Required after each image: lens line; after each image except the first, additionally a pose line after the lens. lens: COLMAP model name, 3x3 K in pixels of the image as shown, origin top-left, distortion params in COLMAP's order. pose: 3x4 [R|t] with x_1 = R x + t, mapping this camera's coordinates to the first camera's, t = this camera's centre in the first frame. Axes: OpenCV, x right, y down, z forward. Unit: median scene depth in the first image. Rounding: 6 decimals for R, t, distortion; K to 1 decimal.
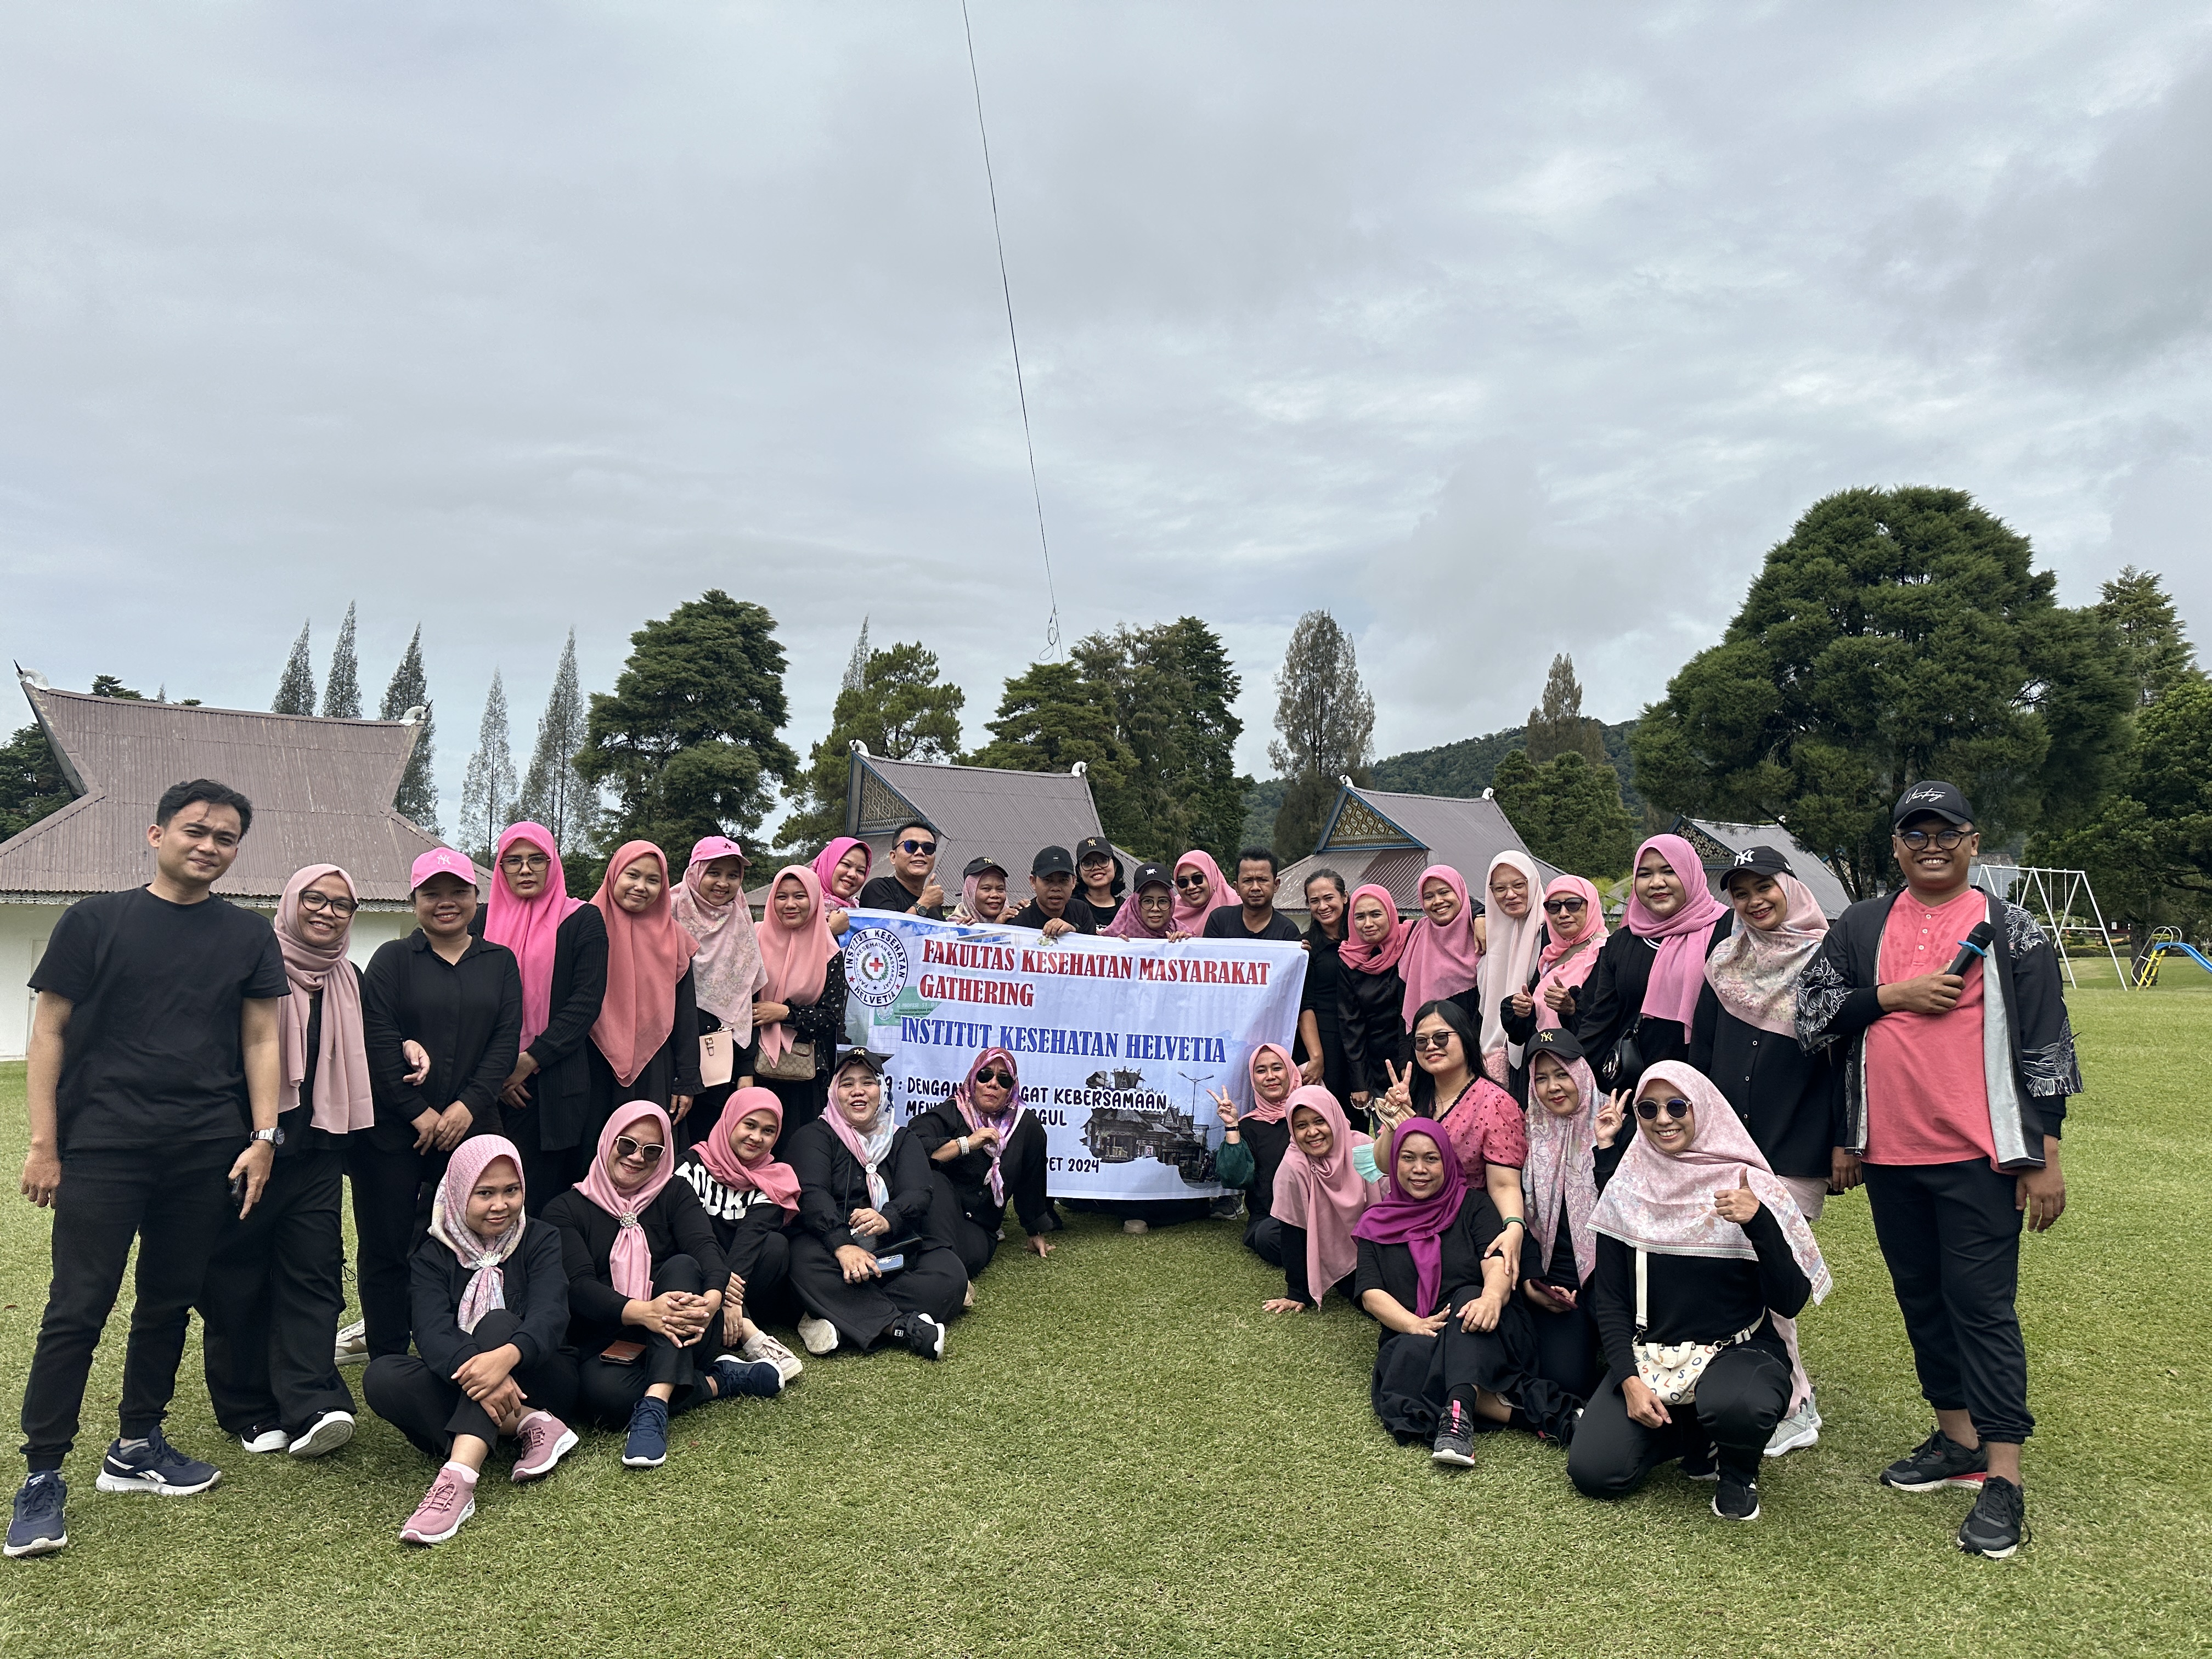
lens RADIAL K [[1550.1, 0, 1092.9], [0, 1550.1, 832.1], [0, 0, 1]] dist [0.235679, -0.440698]
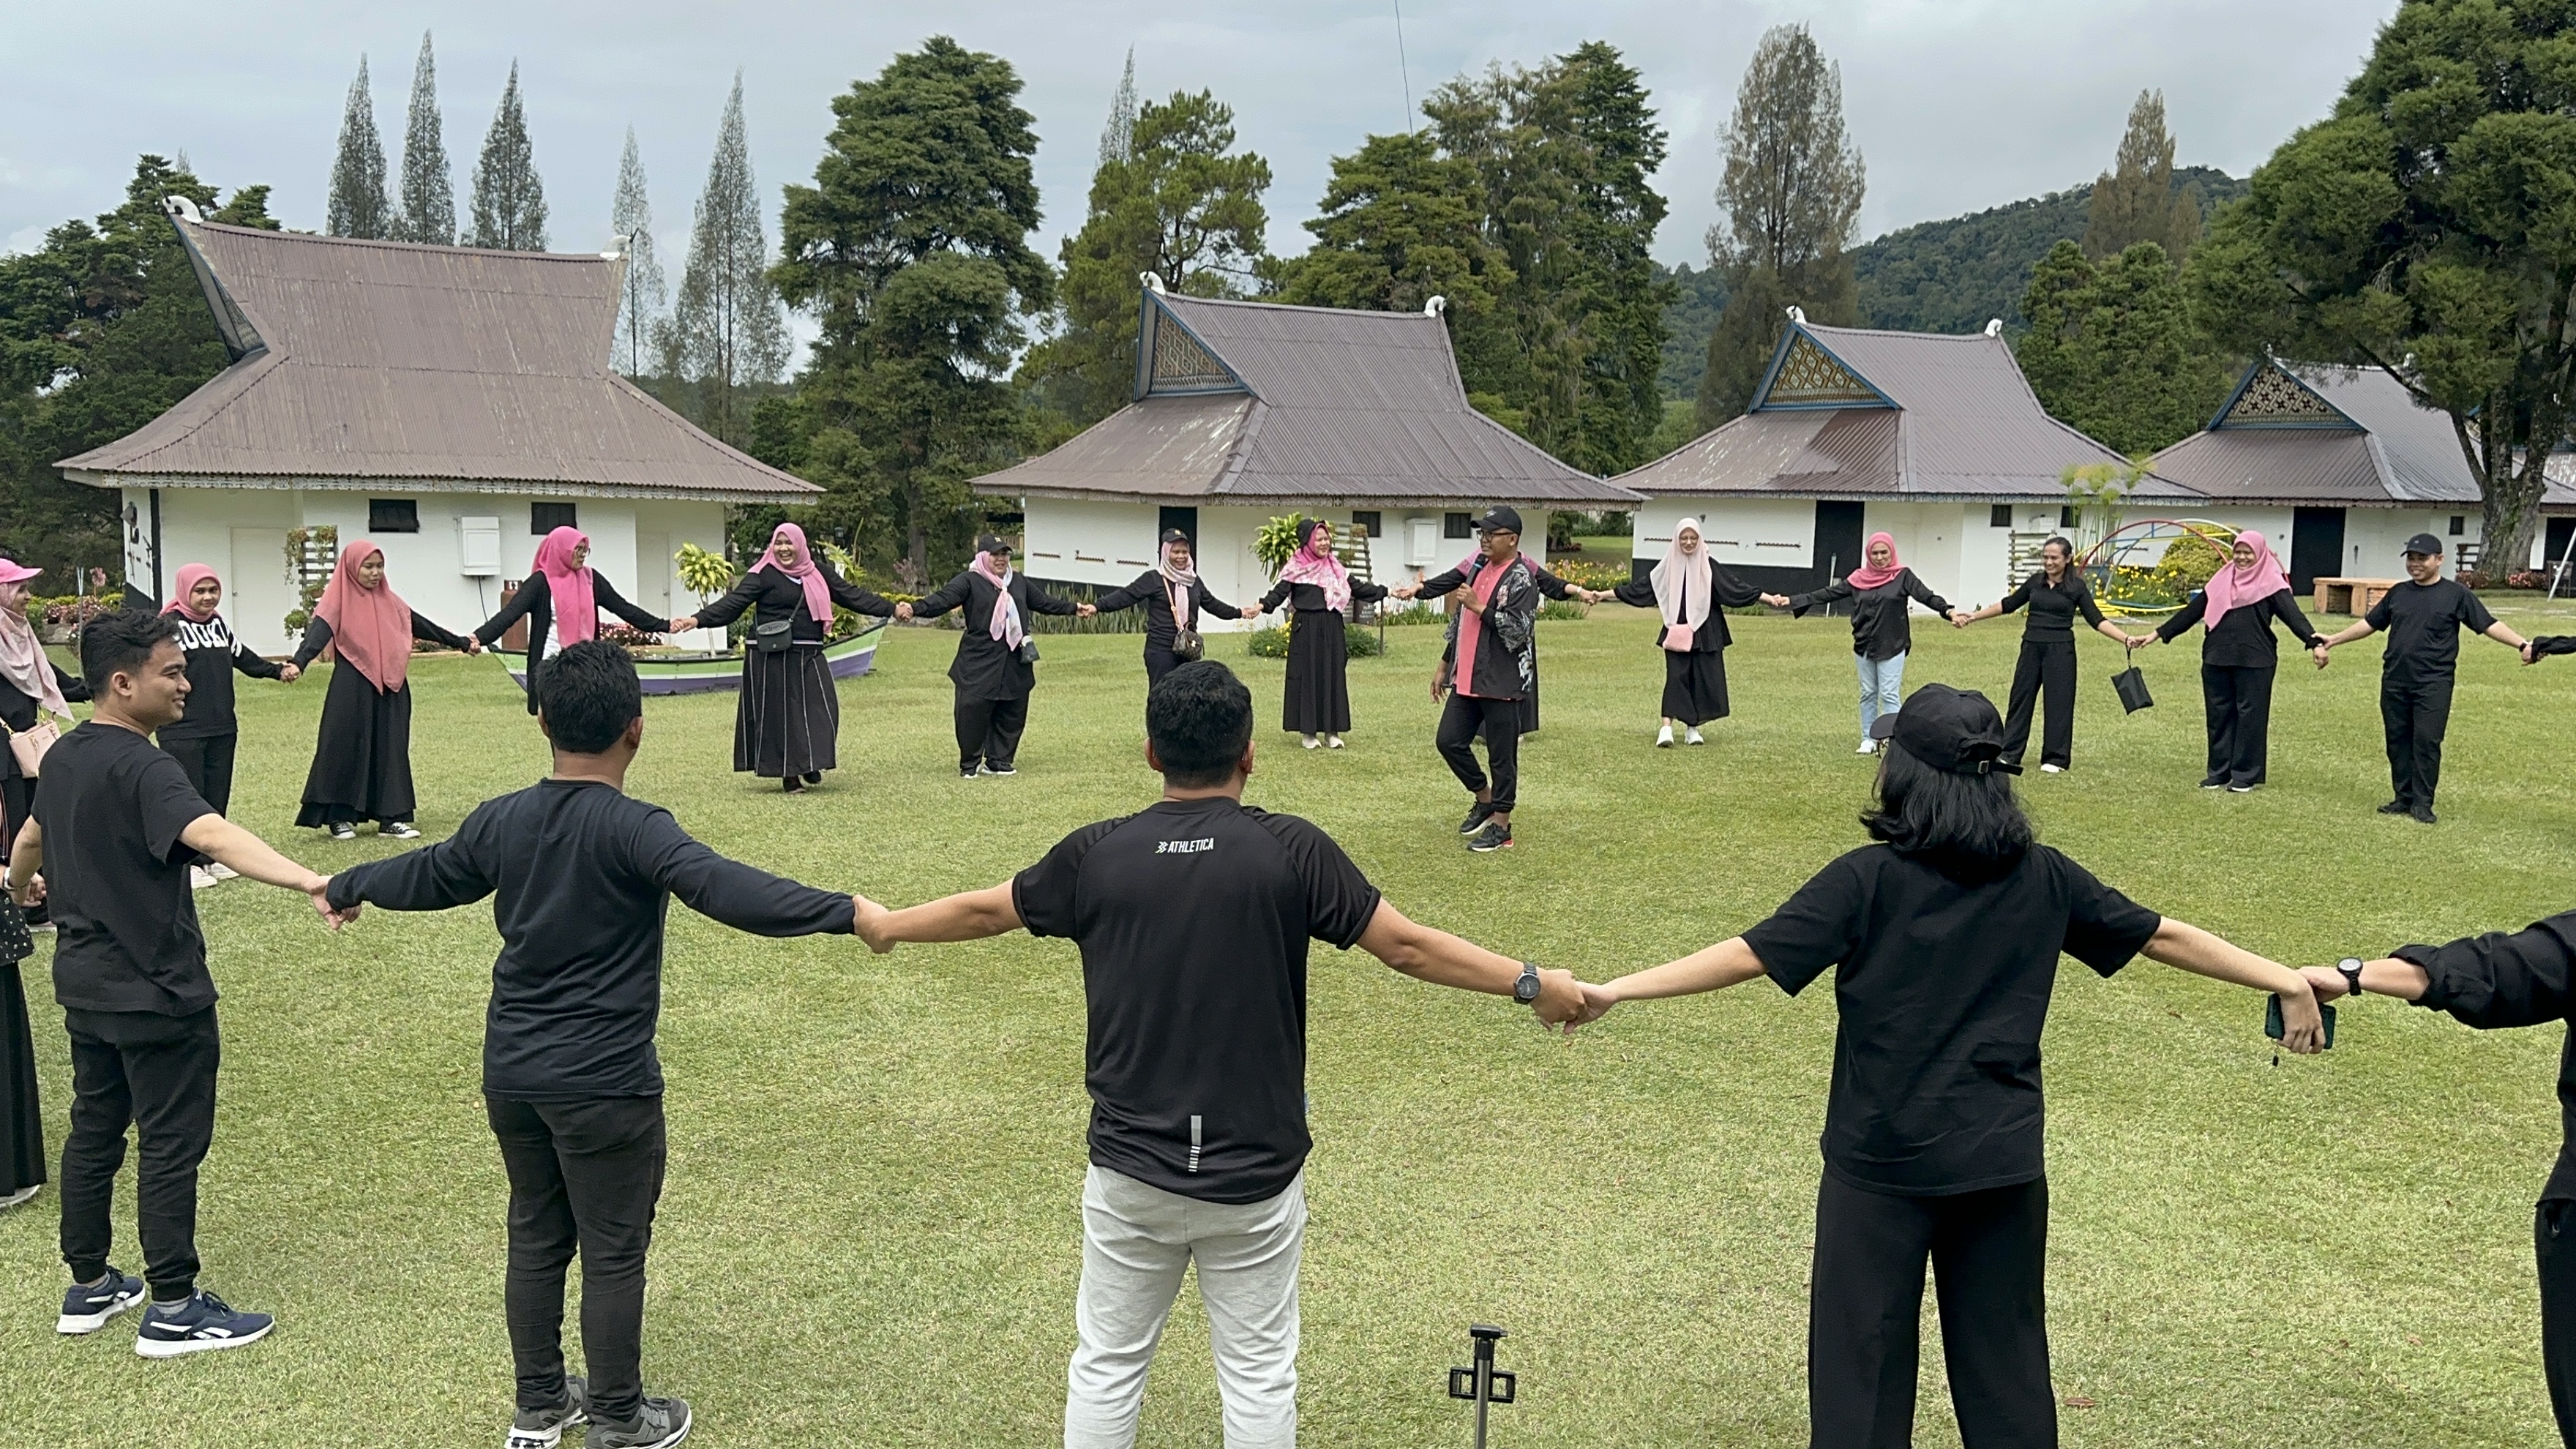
lens RADIAL K [[2266.3, 0, 1293.5], [0, 2266.3, 675.9], [0, 0, 1]] dist [0.272889, -0.415162]
pose [[0.997806, 0.012861, -0.064948, -0.001795], [-0.003222, 0.989222, 0.146391, -0.017023], [0.066130, -0.145861, 0.987092, -0.093684]]
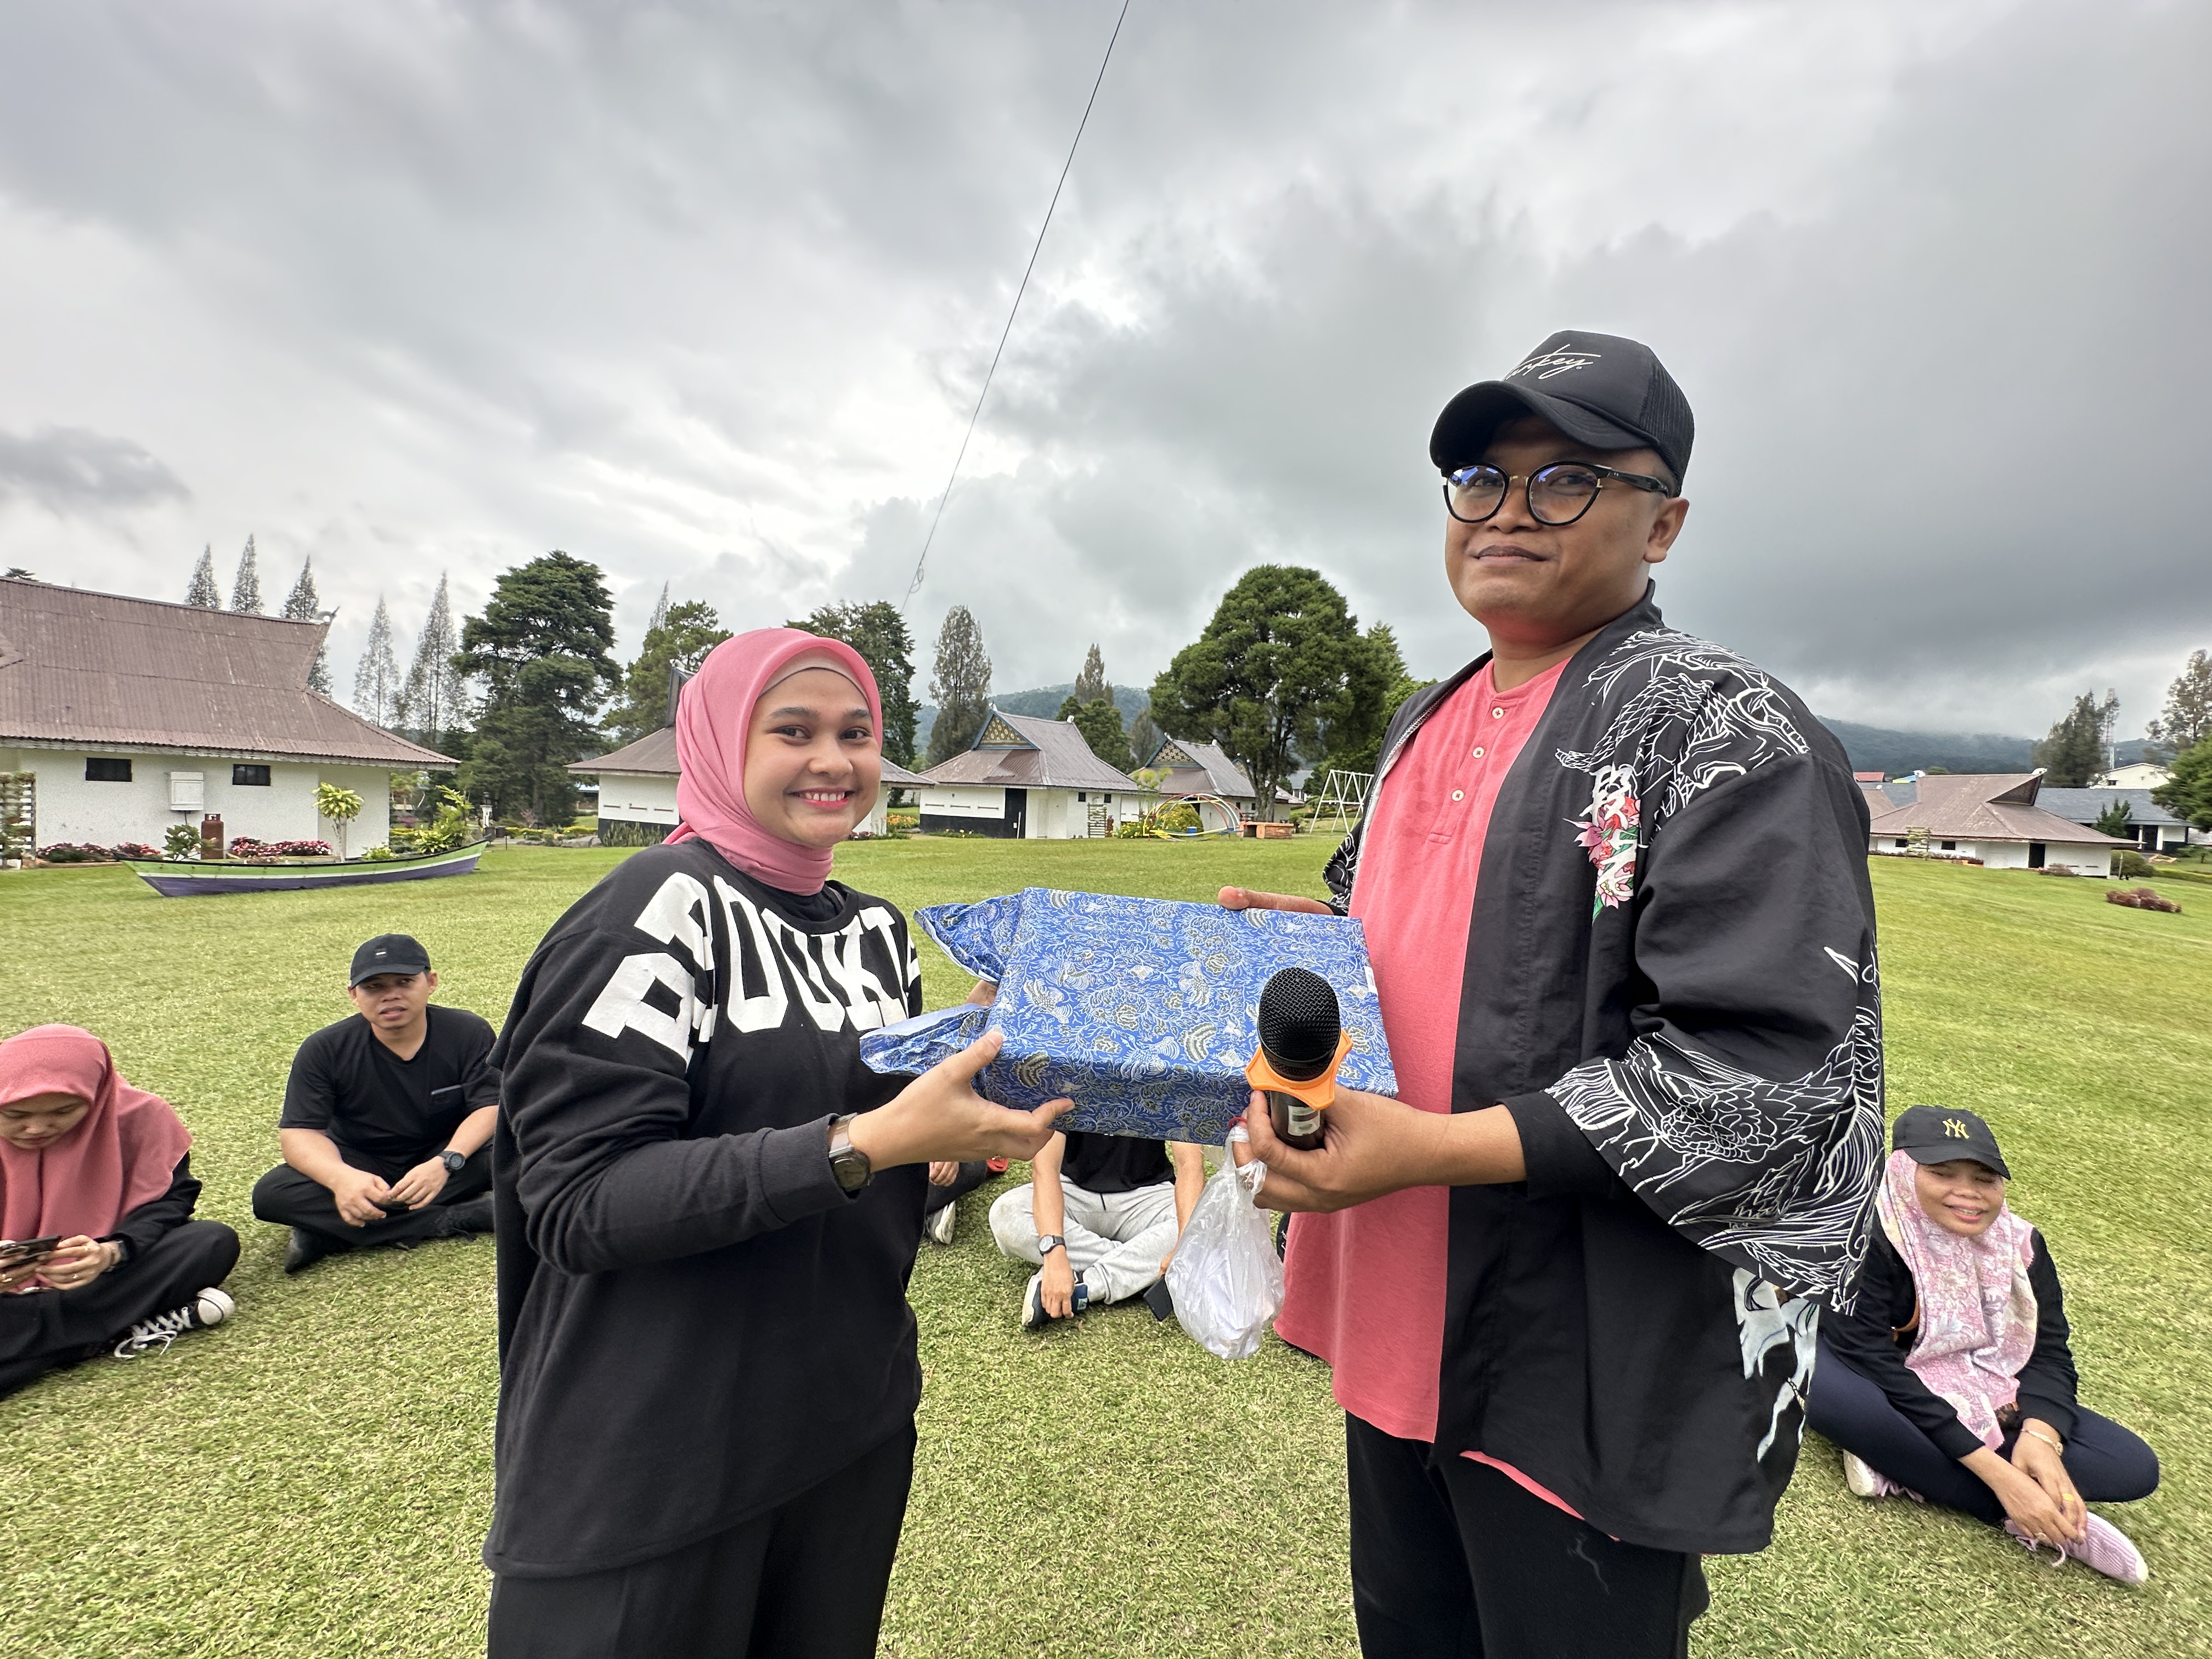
lens RADIAL K [[882.6, 0, 1106.0], [0, 882.6, 829.5], [0, 0, 1]] dist [-0.002527, 0.000059]
pose [[0.946112, 0.011787, 0.323625, -0.022328], [-0.044669, 0.994535, 0.094365, 0.003971], [-0.320744, -0.103736, 0.941468, 0.045829]]
